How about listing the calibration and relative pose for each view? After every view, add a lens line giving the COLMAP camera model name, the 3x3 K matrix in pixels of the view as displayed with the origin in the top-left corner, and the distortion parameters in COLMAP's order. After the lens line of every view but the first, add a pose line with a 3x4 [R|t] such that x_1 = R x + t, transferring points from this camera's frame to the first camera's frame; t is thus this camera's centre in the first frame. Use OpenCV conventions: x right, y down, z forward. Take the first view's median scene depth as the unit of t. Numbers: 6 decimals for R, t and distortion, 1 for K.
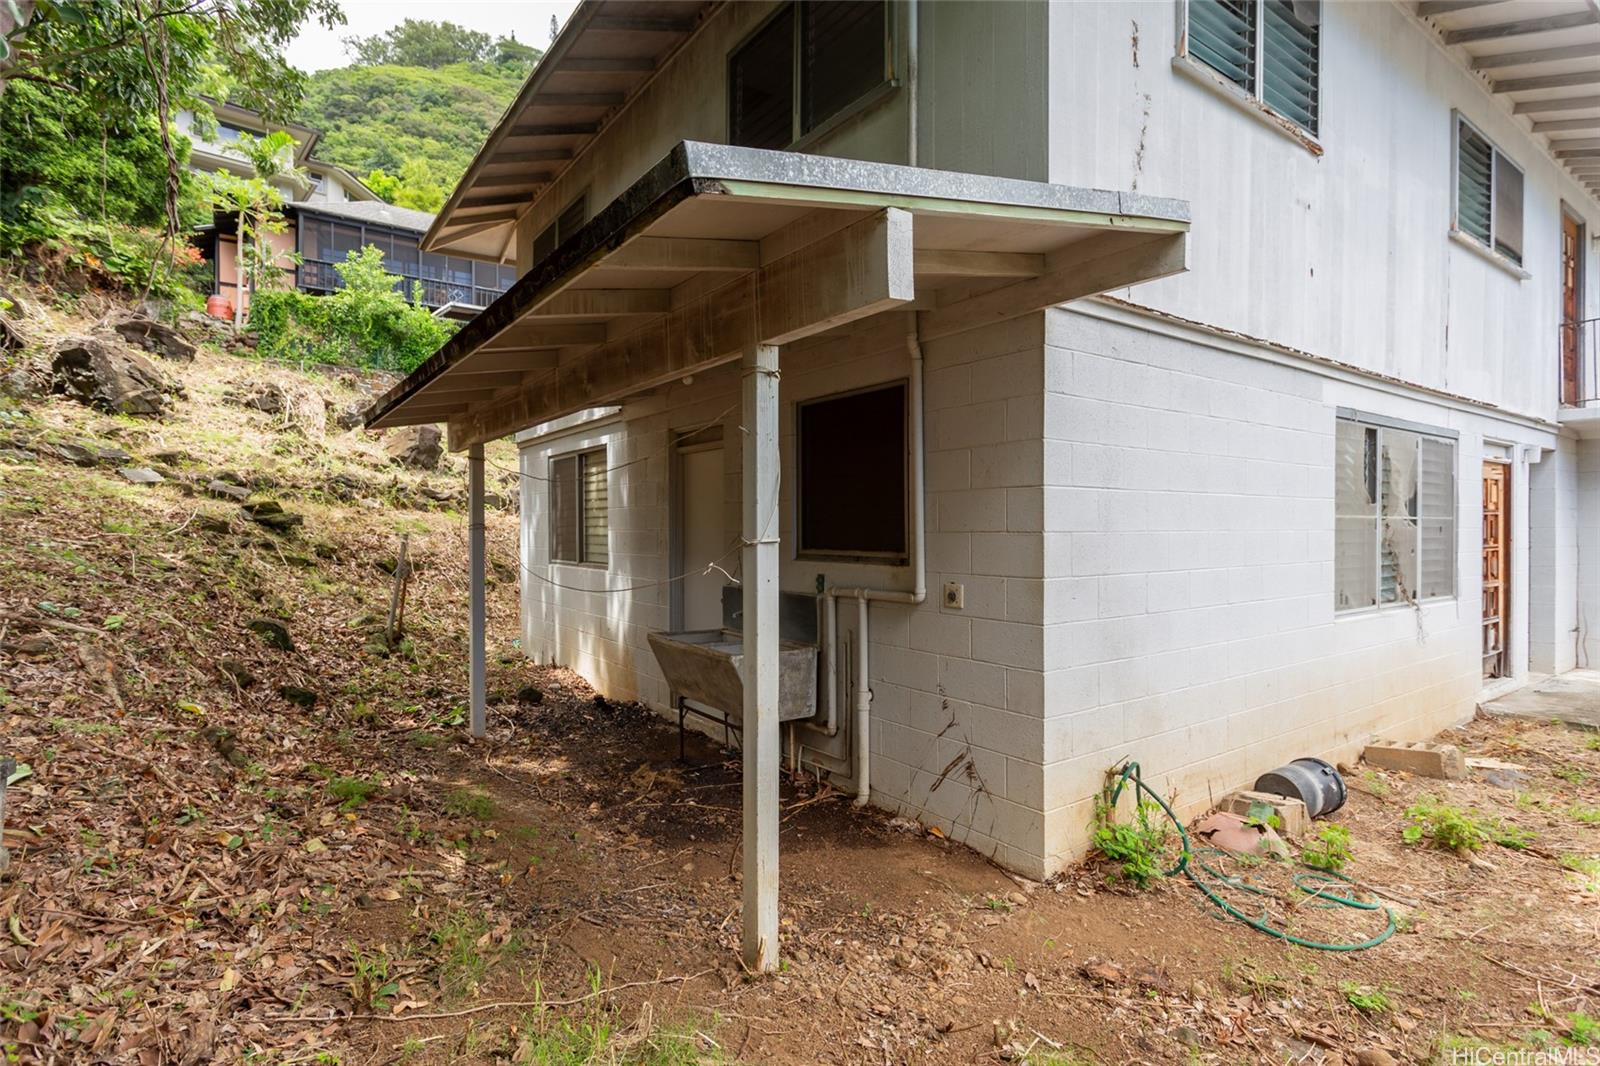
lens RADIAL K [[769.4, 0, 796.6], [0, 769.4, 536.2], [0, 0, 1]] dist [-0.002669, 0.003208]
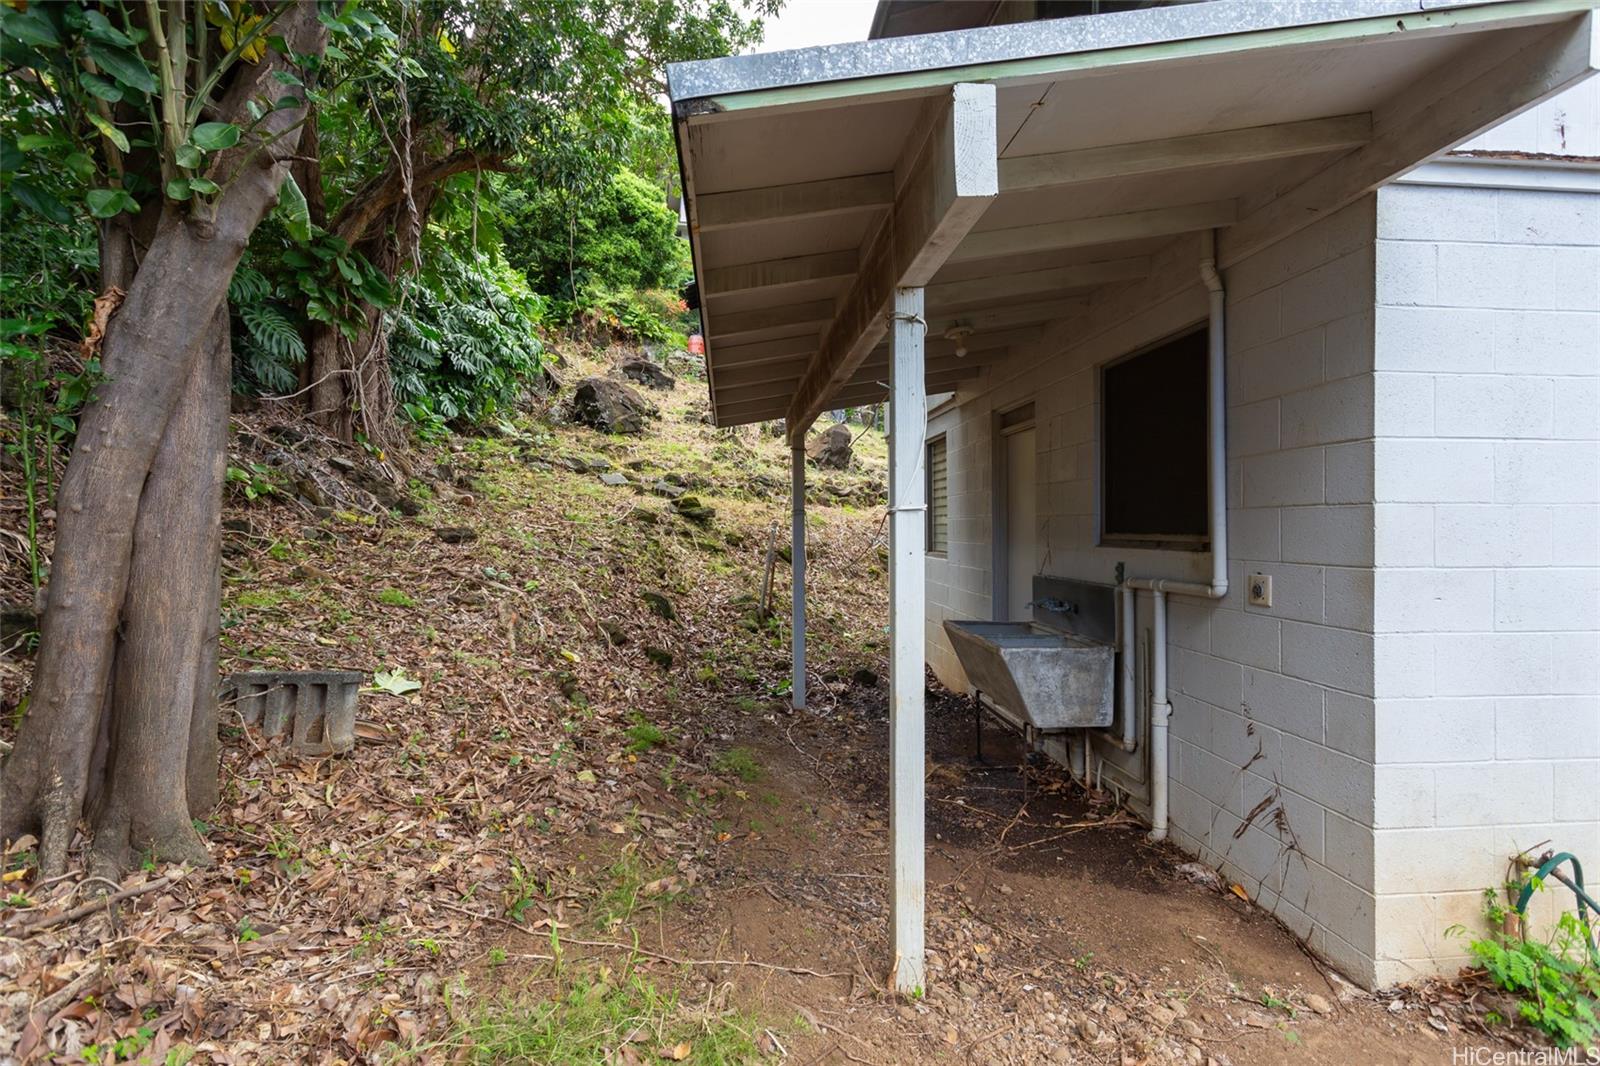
lens RADIAL K [[769.4, 0, 800.4], [0, 769.4, 530.8], [0, 0, 1]] dist [-0.002669, 0.003208]
pose [[0.874969, 0.004444, -0.484158, 0.172660], [-0.004632, 0.999989, 0.000809, 0.019552], [0.484156, 0.001535, 0.874980, 0.100000]]
